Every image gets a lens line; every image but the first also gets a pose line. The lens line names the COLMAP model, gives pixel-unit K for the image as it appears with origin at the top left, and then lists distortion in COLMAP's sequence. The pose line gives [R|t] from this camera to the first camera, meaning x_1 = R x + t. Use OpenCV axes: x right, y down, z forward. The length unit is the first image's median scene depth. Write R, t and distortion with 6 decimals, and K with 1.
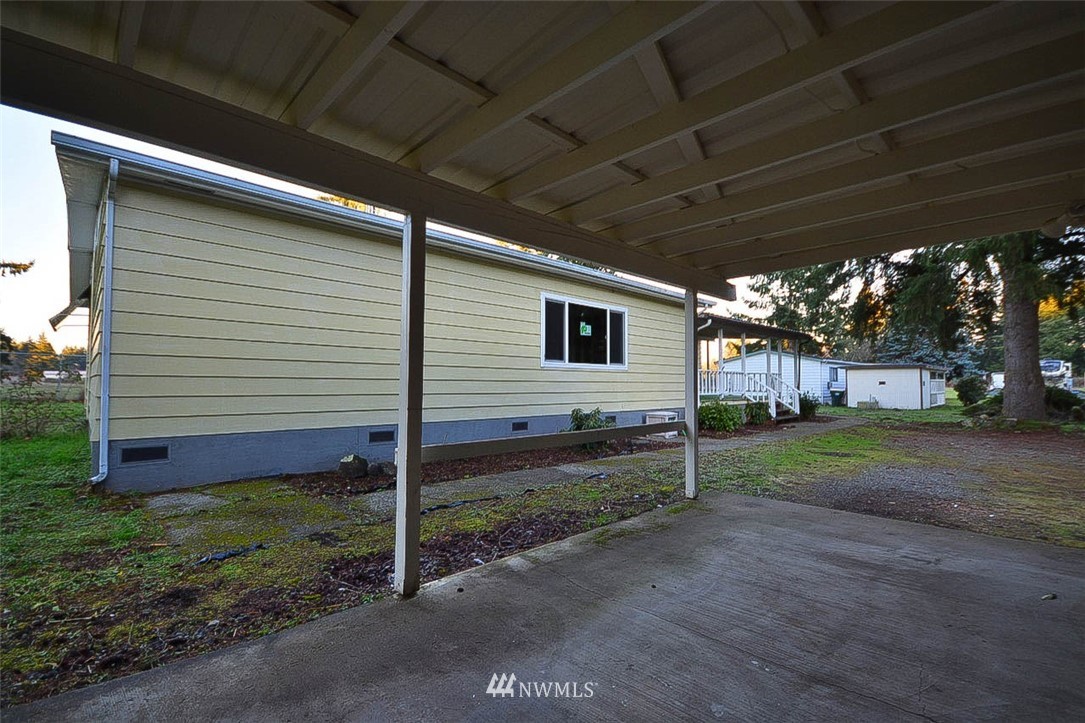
lens RADIAL K [[477.5, 0, 542.5], [0, 477.5, 361.5], [0, 0, 1]] dist [-0.002876, -0.000359]
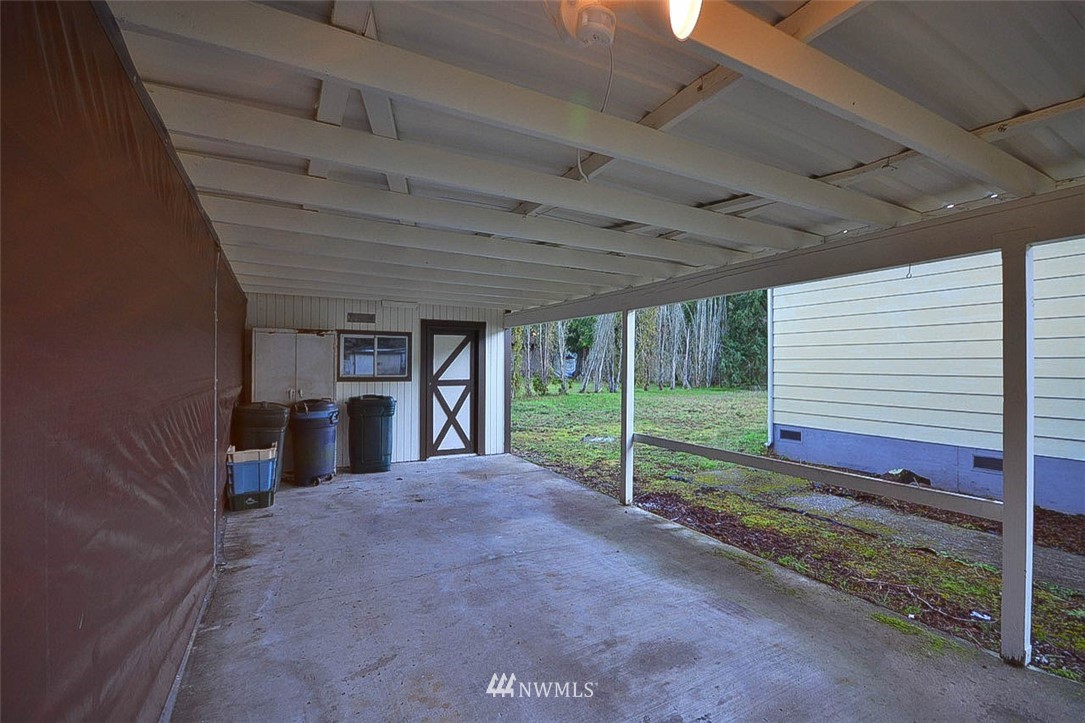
lens RADIAL K [[477.5, 0, 542.5], [0, 477.5, 361.5], [0, 0, 1]] dist [-0.002876, -0.000359]
pose [[-0.274605, -0.017193, -0.961403, 1.386436], [0.034682, 0.999012, -0.027771, -0.050372], [0.960931, -0.040970, -0.273738, 0.994180]]
